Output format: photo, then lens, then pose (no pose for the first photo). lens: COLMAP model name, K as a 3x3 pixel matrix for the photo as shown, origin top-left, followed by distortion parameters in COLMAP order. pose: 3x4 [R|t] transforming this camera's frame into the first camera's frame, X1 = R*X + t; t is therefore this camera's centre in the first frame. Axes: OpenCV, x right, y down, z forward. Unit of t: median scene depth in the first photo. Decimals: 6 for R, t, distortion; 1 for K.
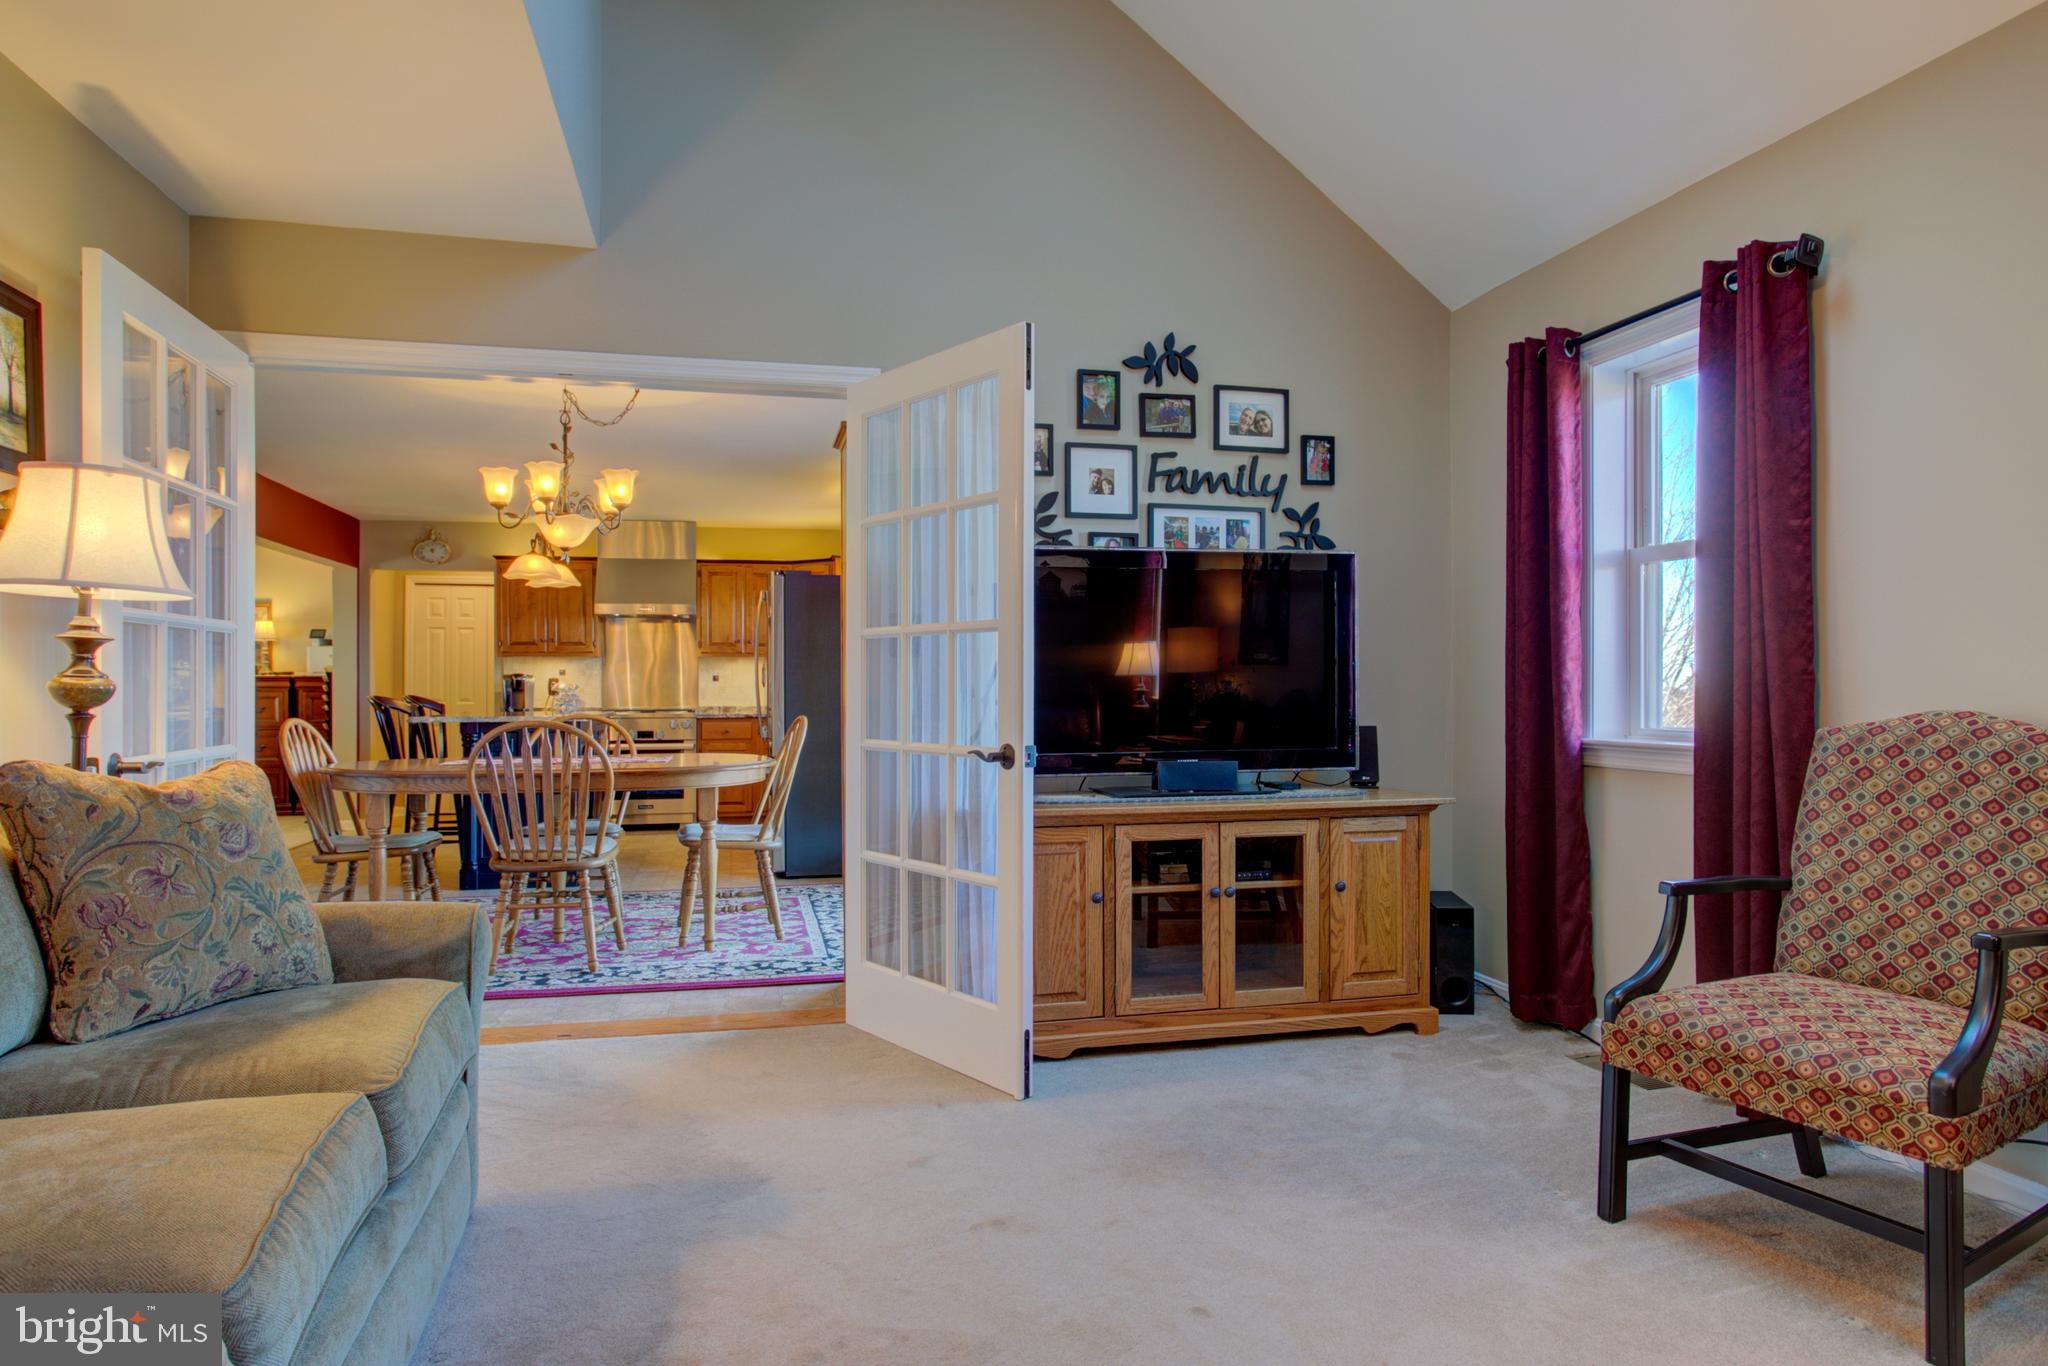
lens RADIAL K [[1205.6, 0, 1055.0], [0, 1205.6, 680.4], [0, 0, 1]] dist [-0.094999, 0.063721]
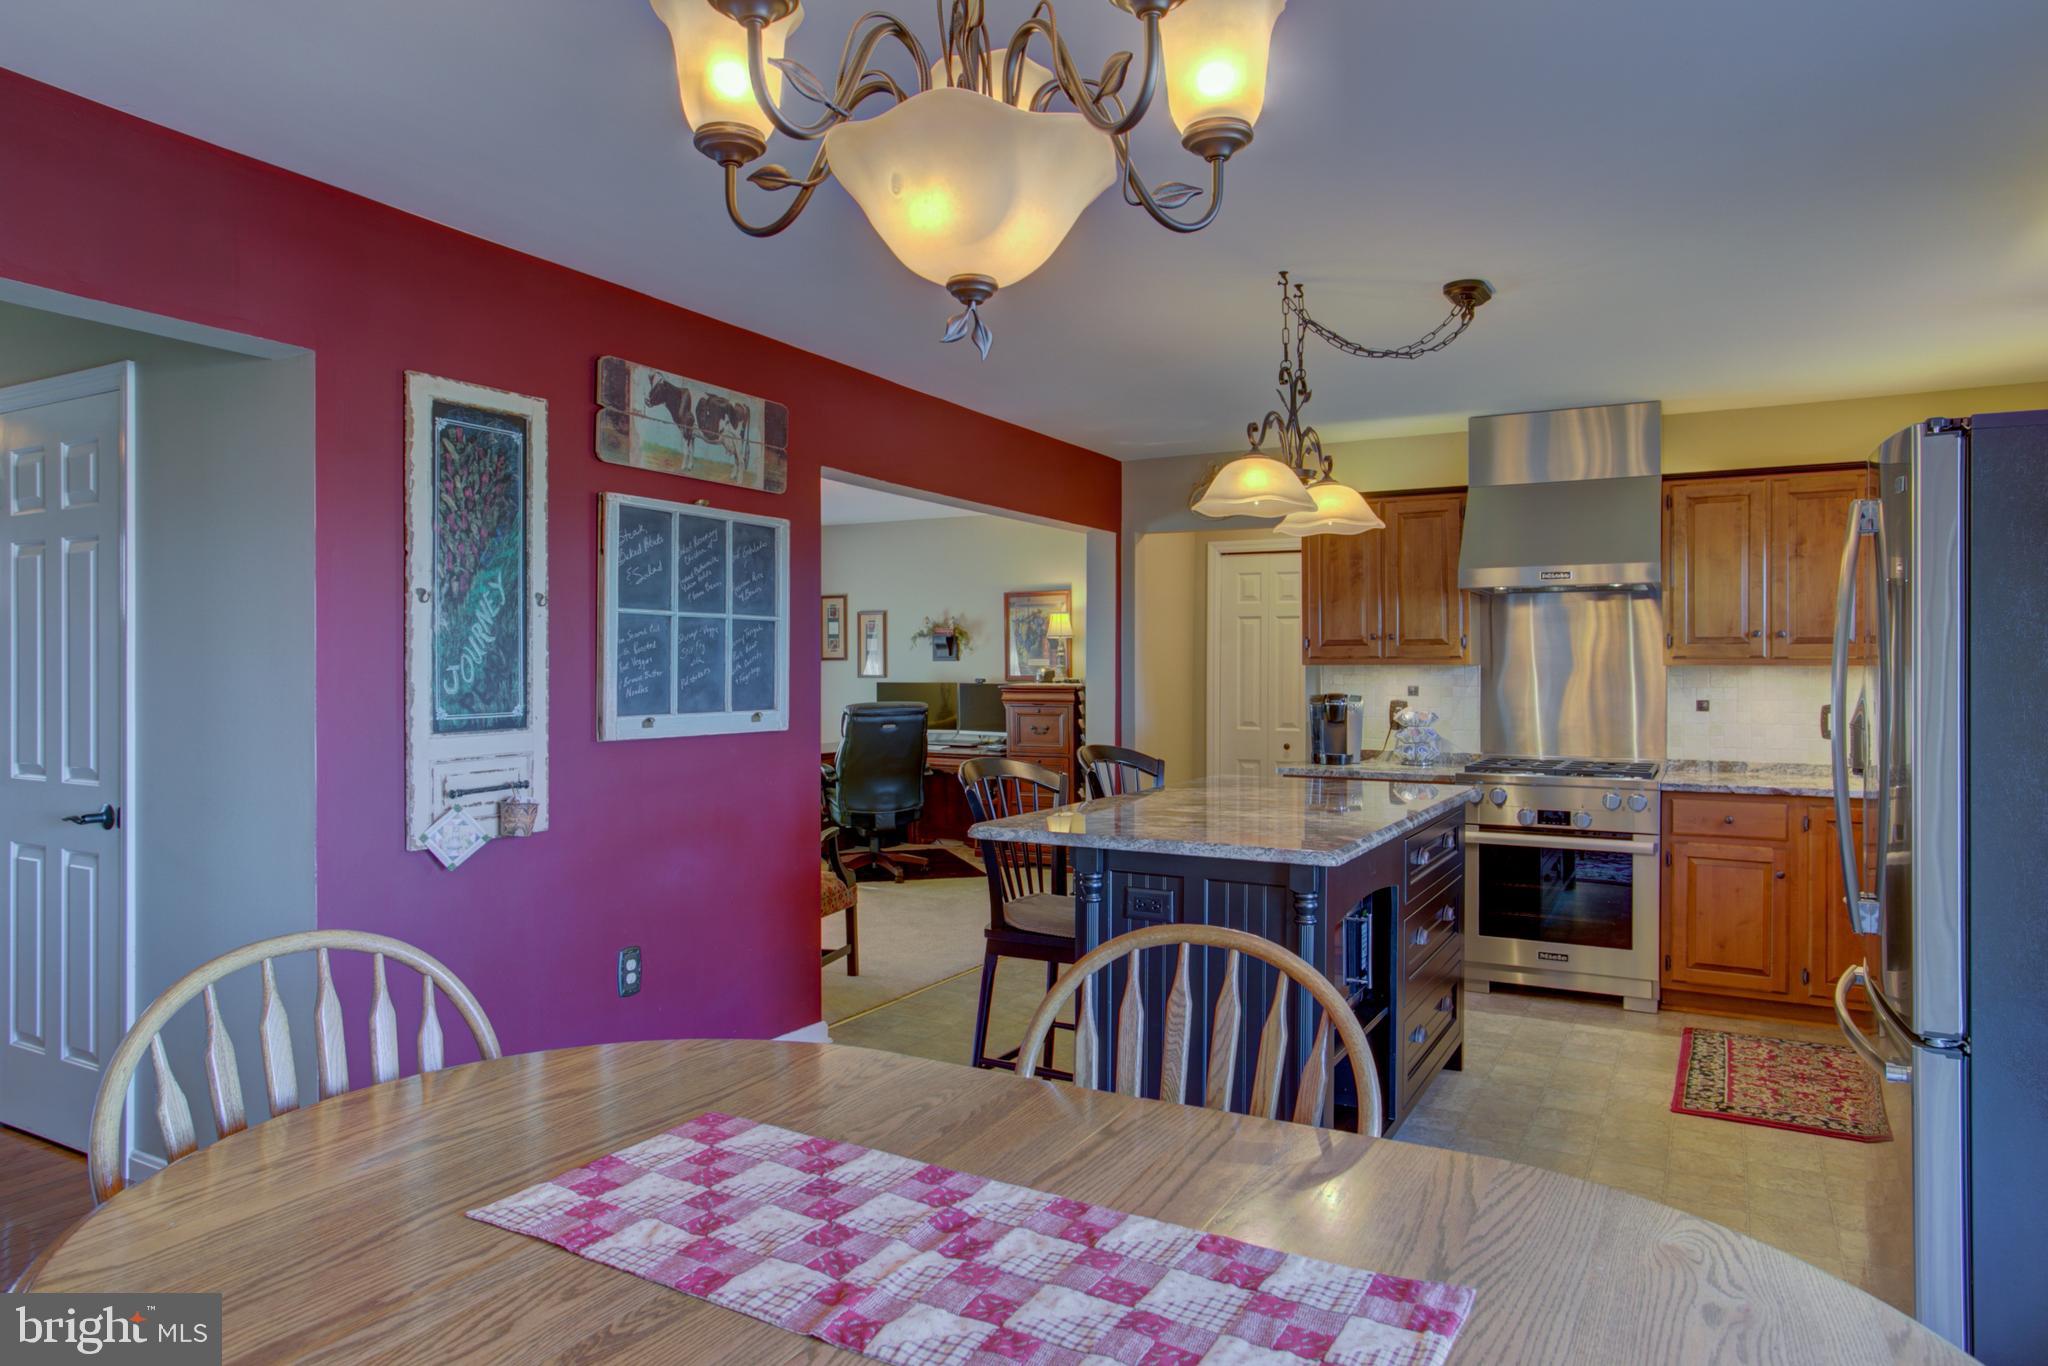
lens RADIAL K [[1243.3, 0, 1037.7], [0, 1243.3, 665.4], [0, 0, 1]] dist [-0.010781, 0.002184]
pose [[0.722613, 0.004376, -0.691239, -0.126149], [-0.000372, 0.999982, 0.005942, -0.022834], [0.691253, -0.004036, 0.722602, 0.432125]]
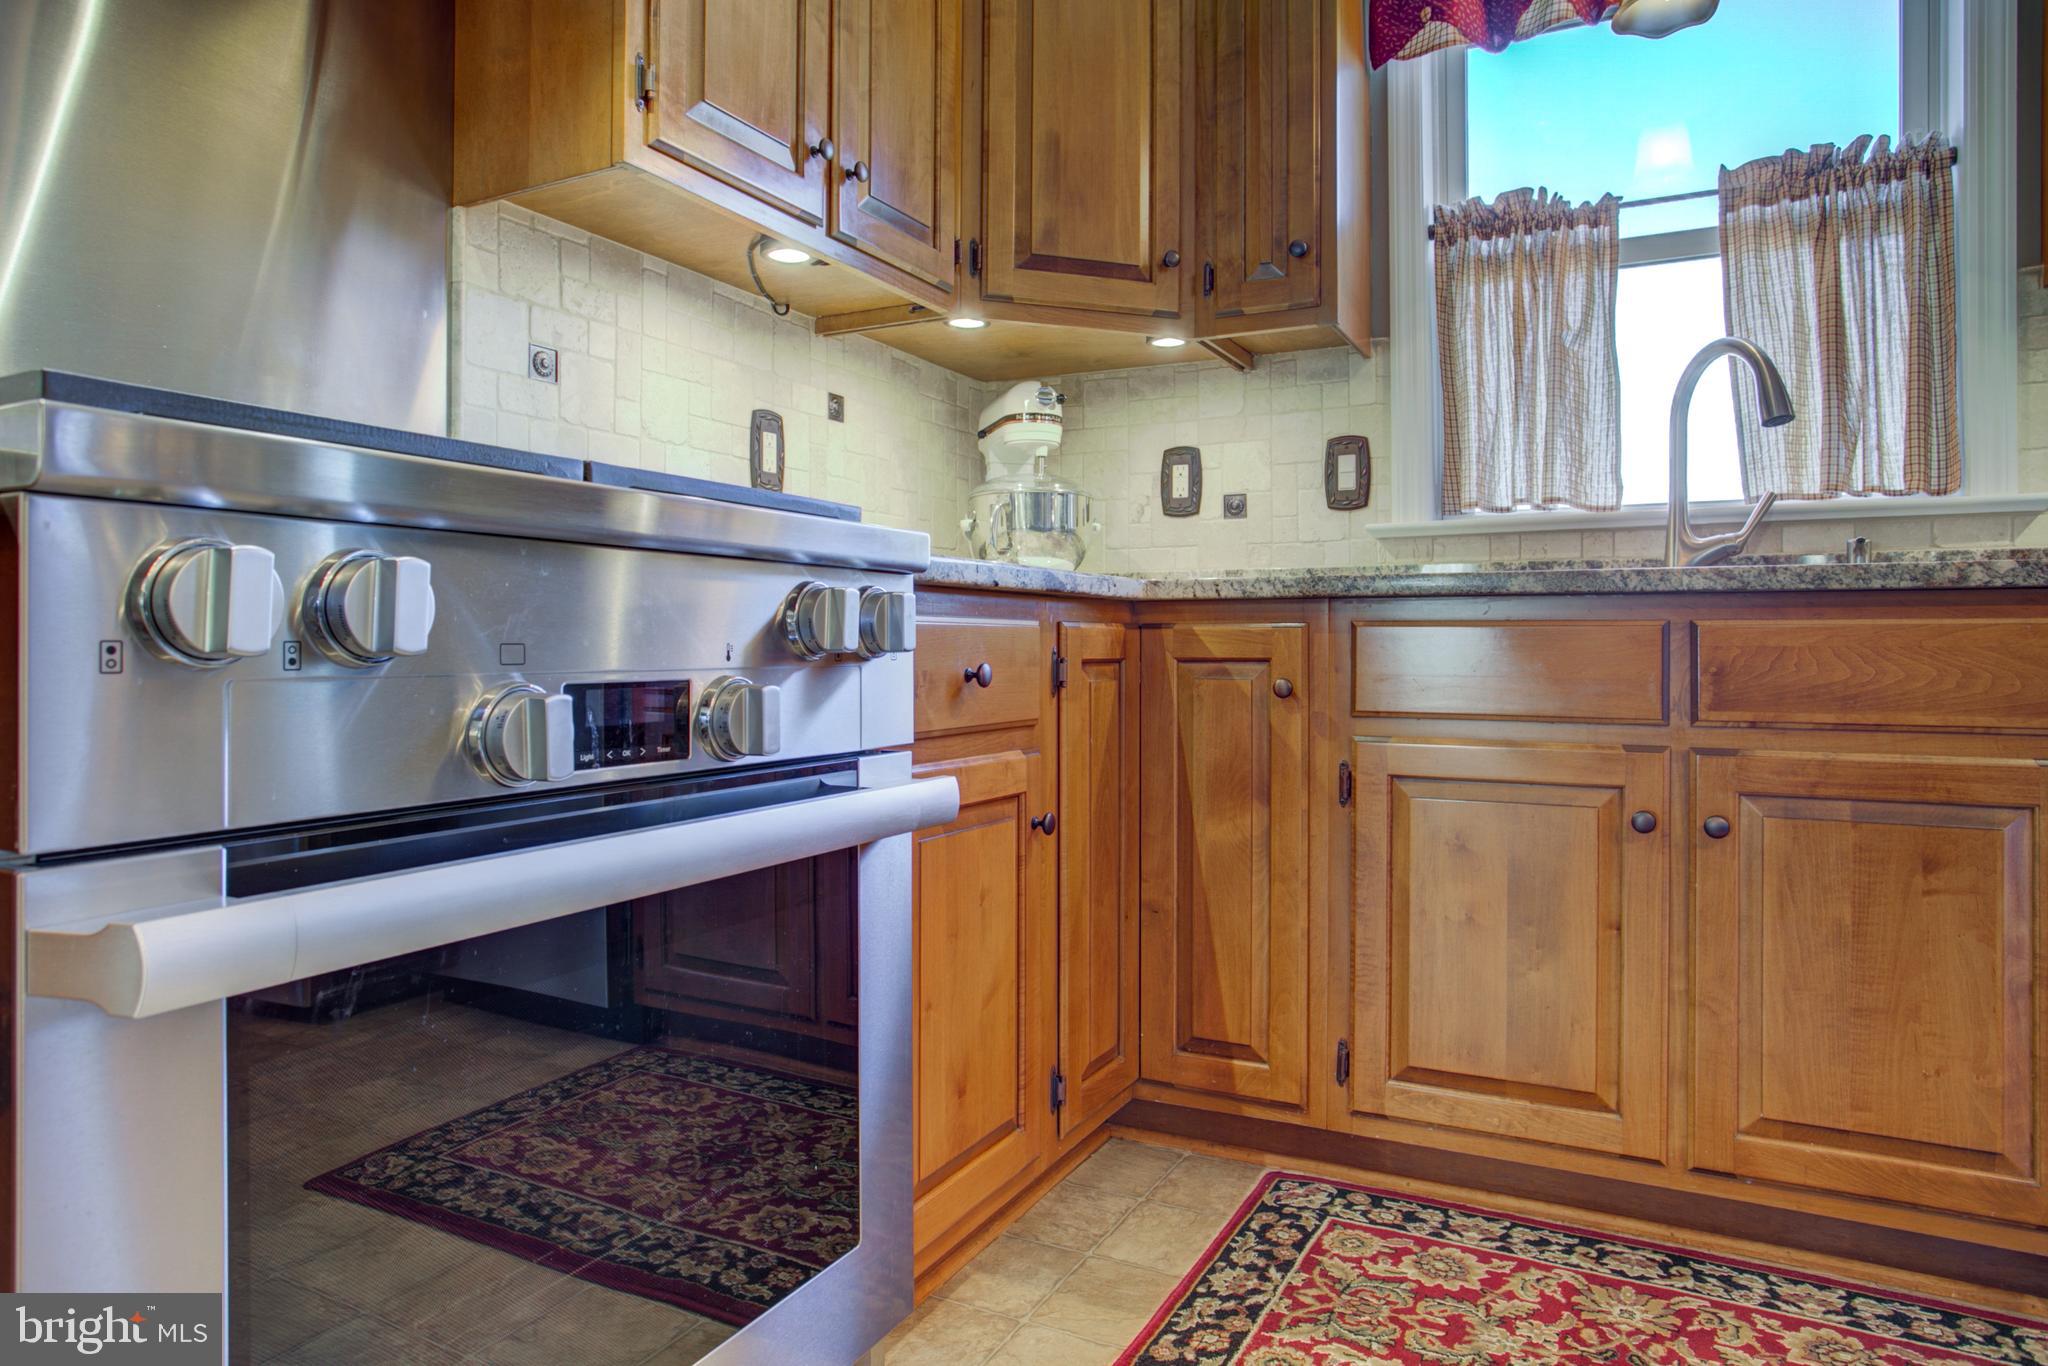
lens RADIAL K [[1252.4, 0, 1026.1], [0, 1252.4, 634.2], [0, 0, 1]] dist [-0.057425, 0.037360]
pose [[0.674449, 0.010855, 0.738241, -0.376849], [-0.009874, 0.999935, -0.005682, 0.036909], [-0.738255, -0.003457, 0.674513, 0.868724]]
